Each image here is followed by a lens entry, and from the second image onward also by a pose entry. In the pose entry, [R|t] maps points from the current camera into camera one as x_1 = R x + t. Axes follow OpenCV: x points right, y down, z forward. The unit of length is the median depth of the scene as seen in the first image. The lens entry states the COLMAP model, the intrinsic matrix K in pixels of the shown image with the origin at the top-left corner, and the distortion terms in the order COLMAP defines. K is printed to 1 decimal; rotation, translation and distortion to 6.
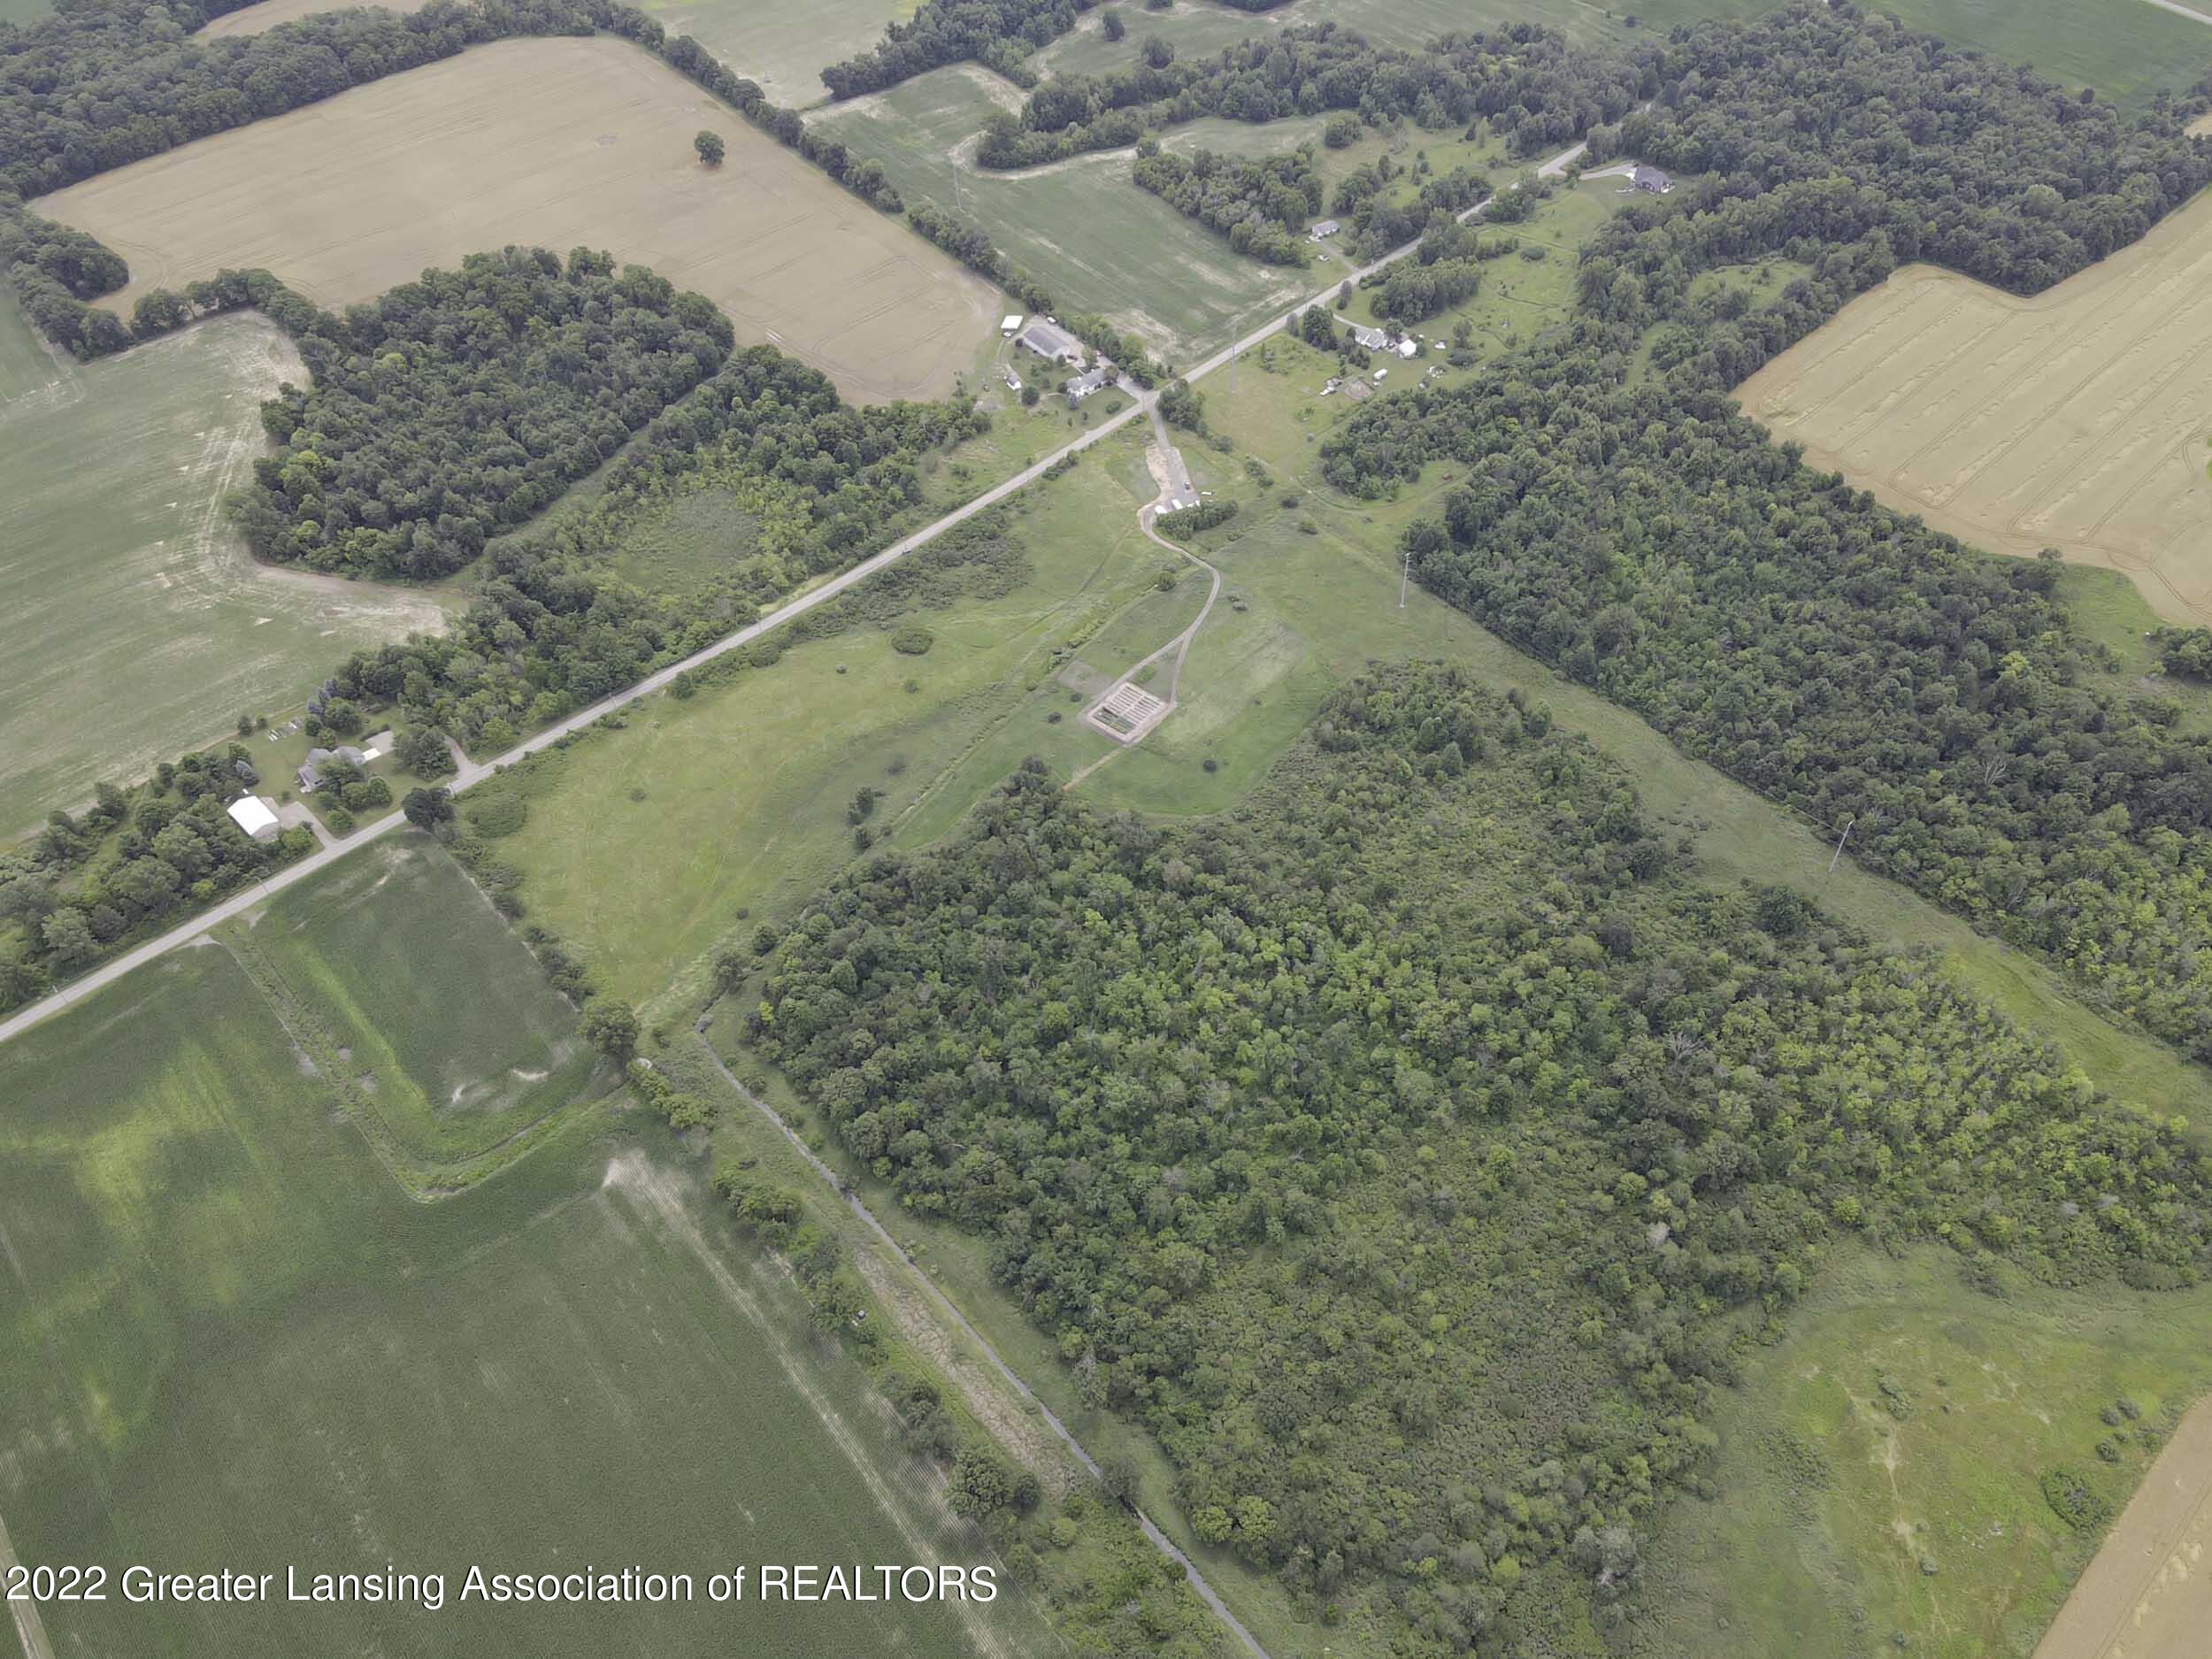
lens RADIAL K [[1558.4, 0, 1185.8], [0, 1558.4, 848.7], [0, 0, 1]] dist [0.238941, -0.211915]
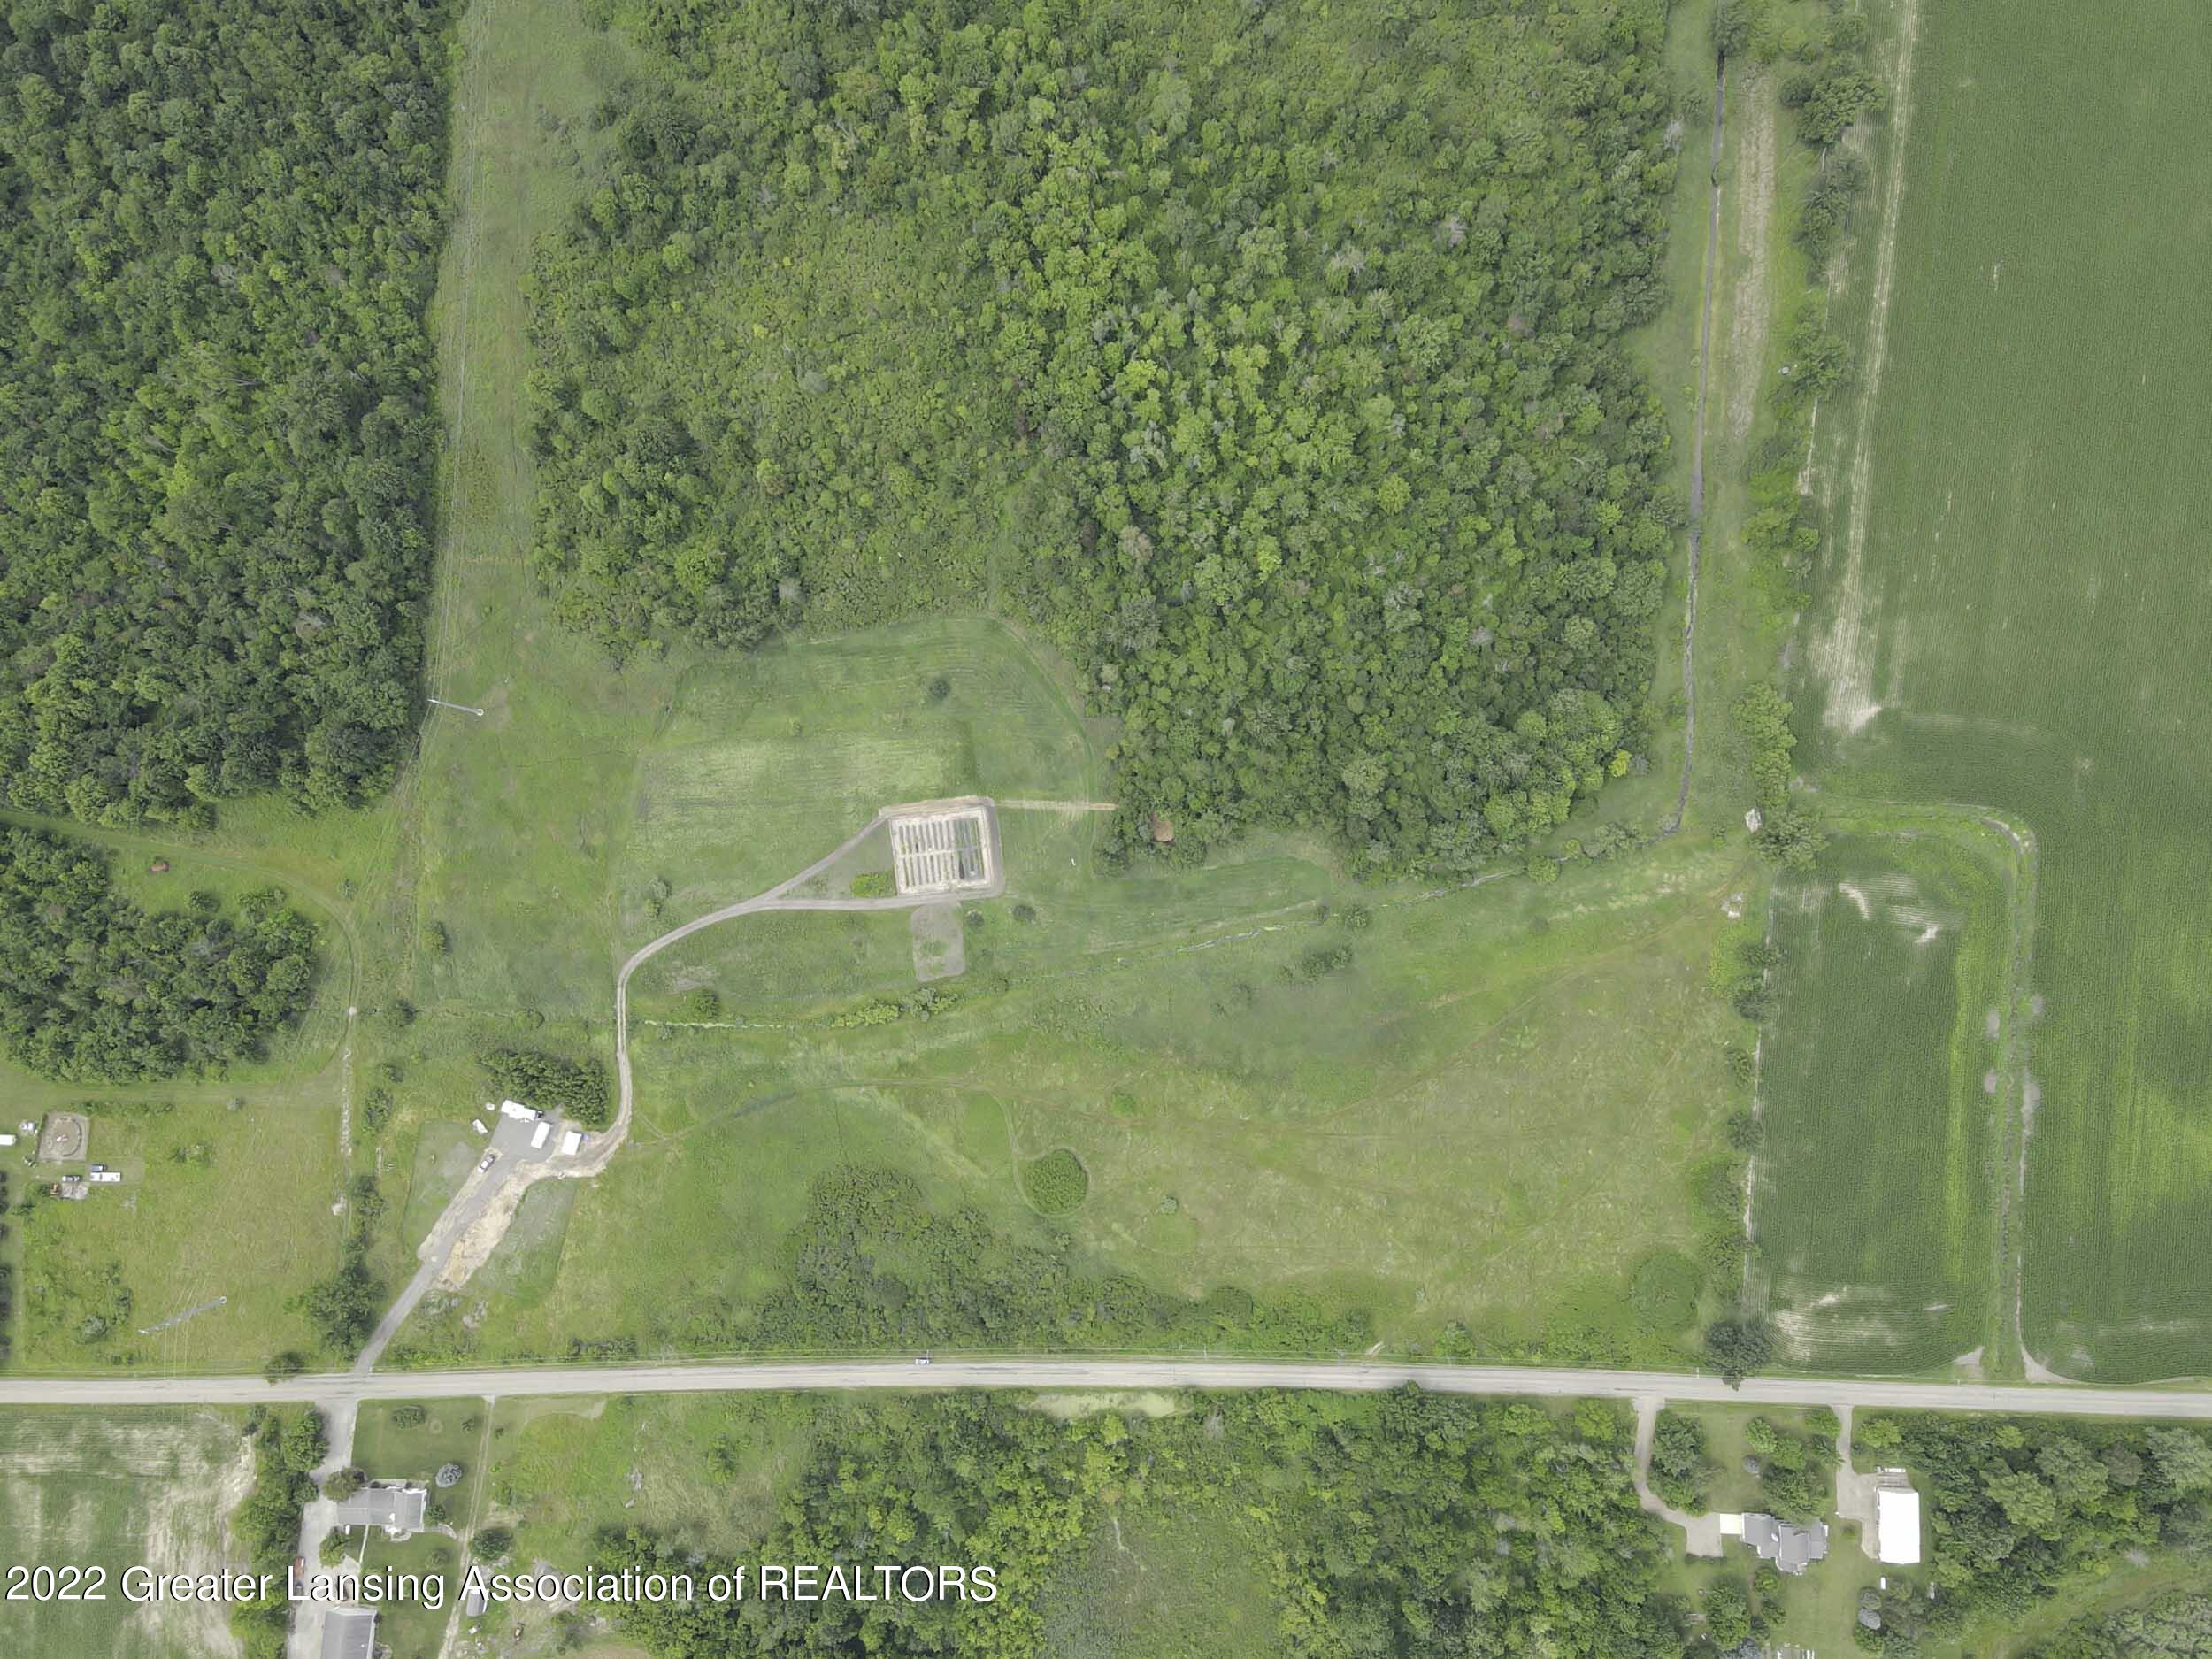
lens RADIAL K [[1538.7, 0, 1161.6], [0, 1538.7, 887.0], [0, 0, 1]] dist [0.236950, -0.211442]
pose [[-0.697371, -0.716442, 0.019623, -0.126935], [0.551571, -0.519004, 0.652997, -0.477922], [-0.457650, 0.466204, 0.757106, 0.411761]]
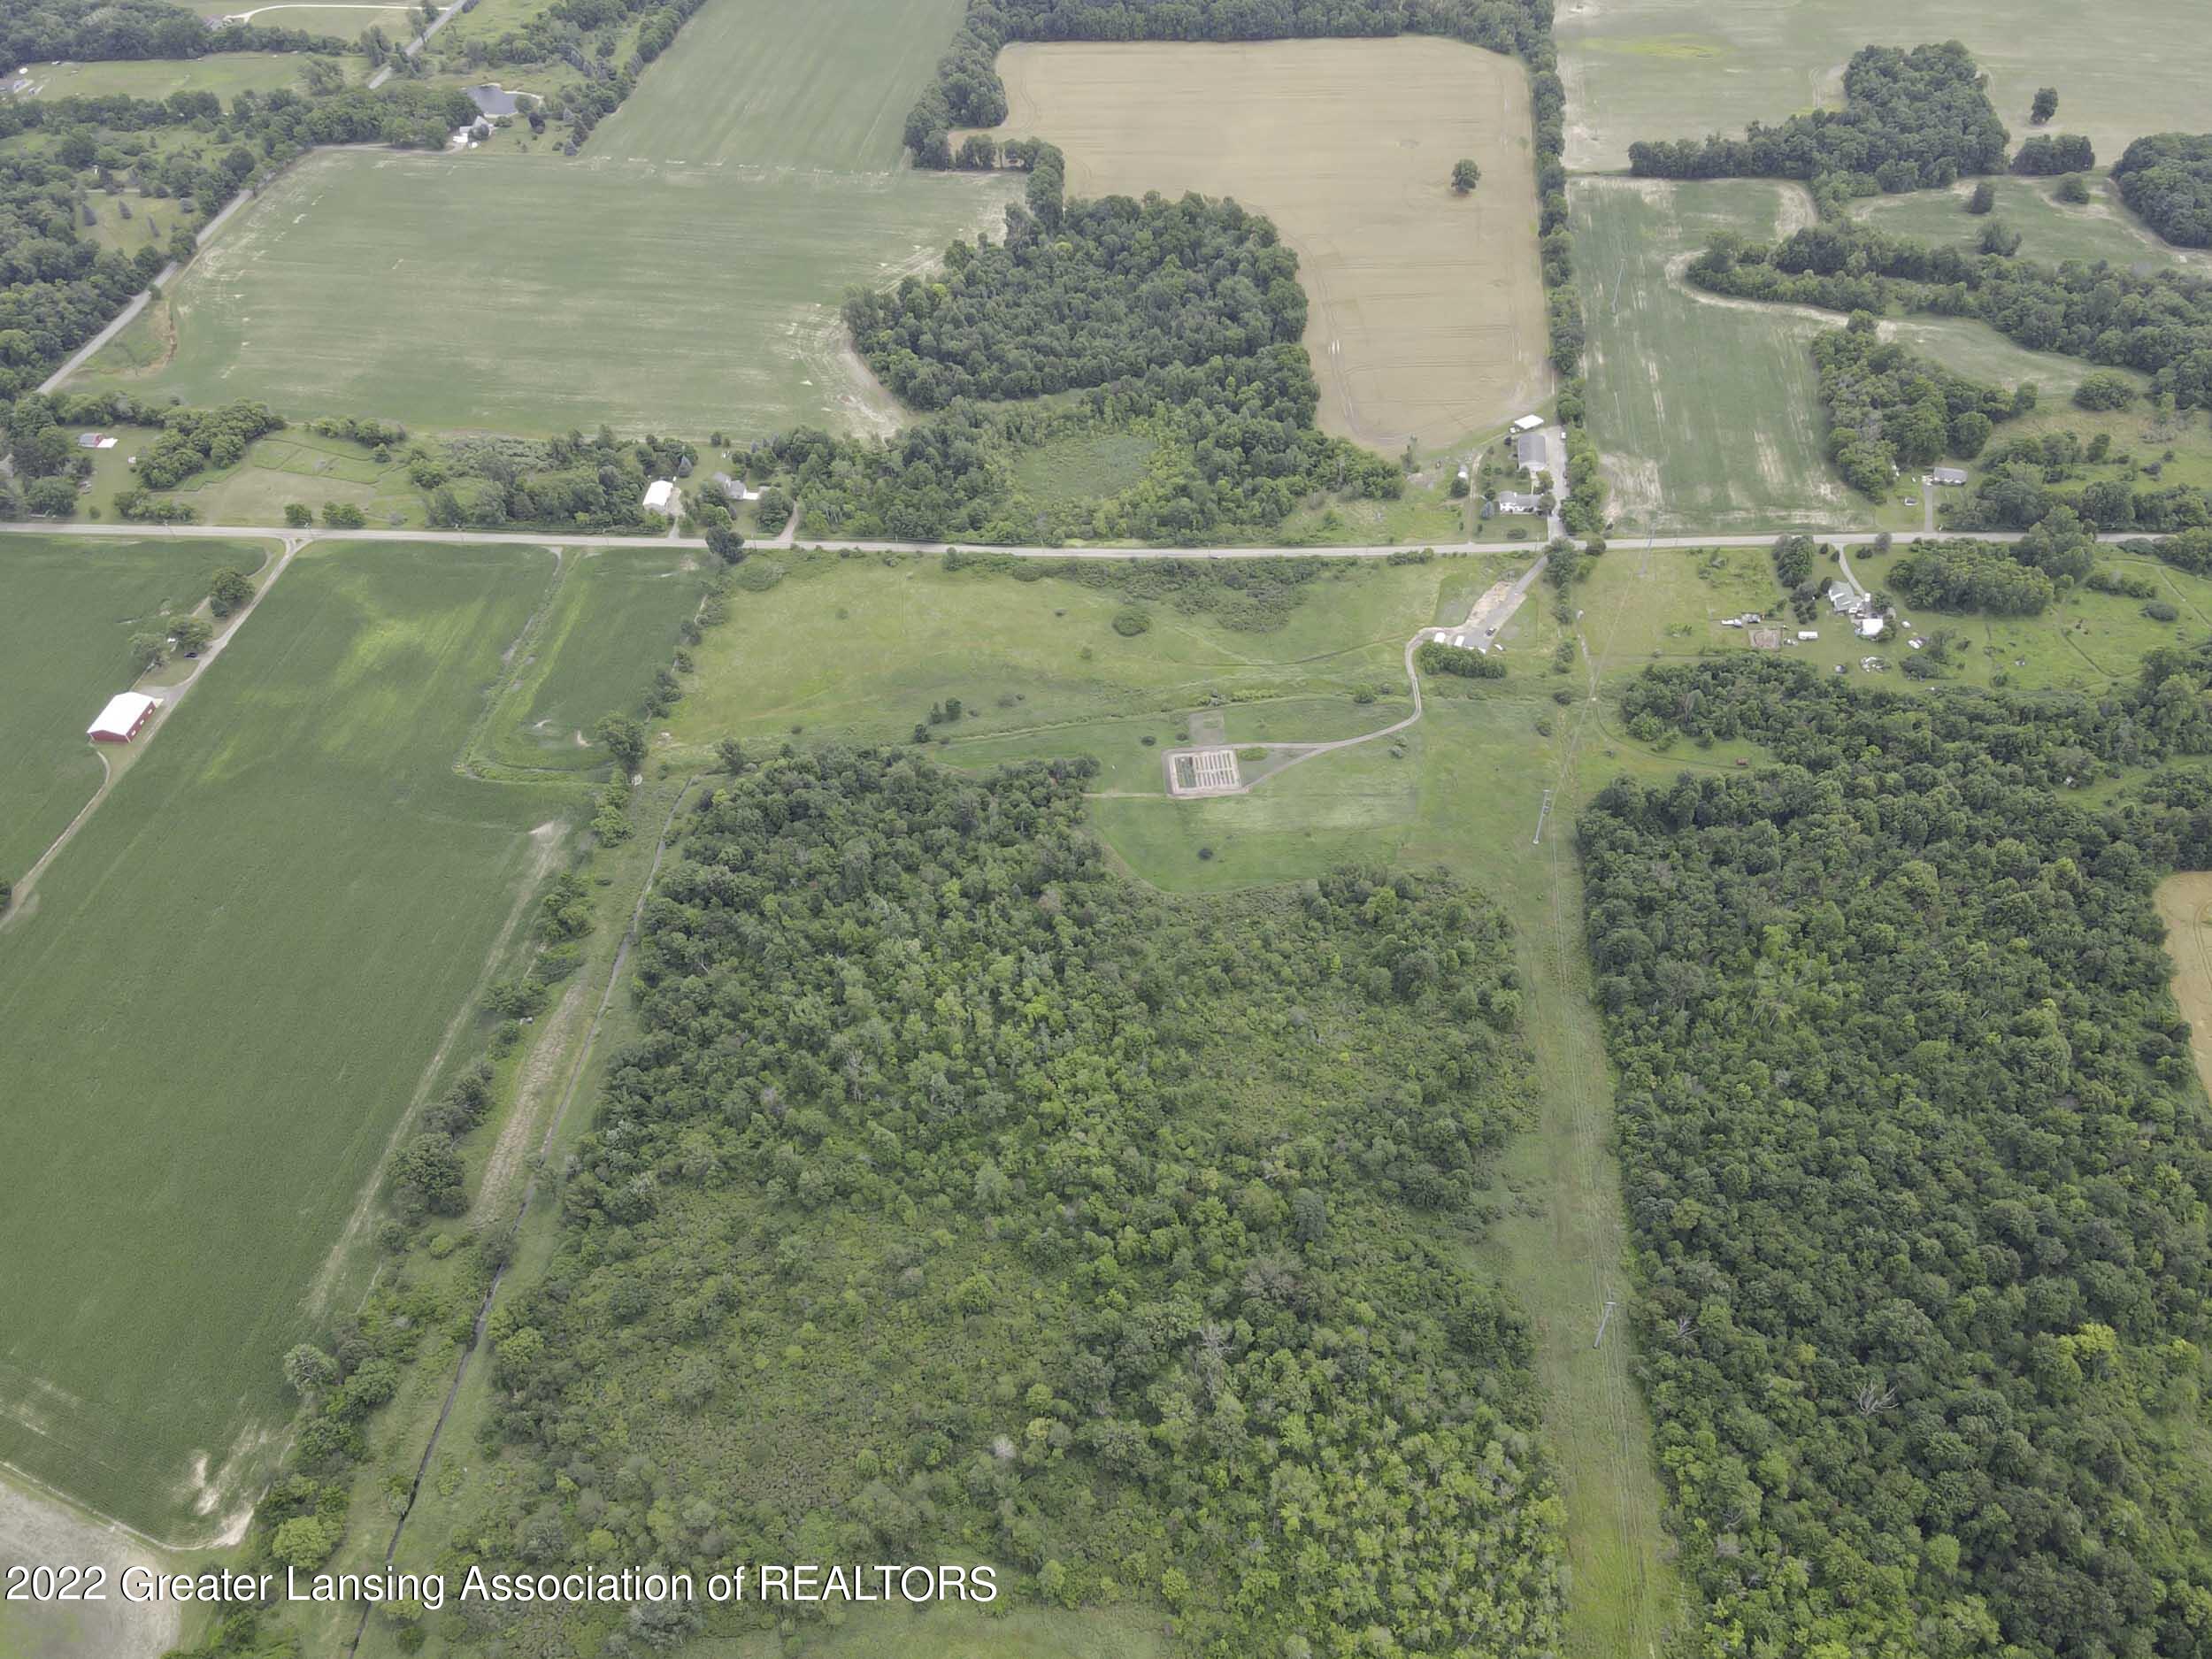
lens RADIAL K [[1538.7, 0, 1161.6], [0, 1538.7, 887.0], [0, 0, 1]] dist [0.236950, -0.211442]
pose [[0.681791, 0.542816, -0.490420, 0.450887], [-0.538951, 0.826017, 0.165008, -0.168115], [0.494665, 0.151812, 0.855722, 0.139940]]
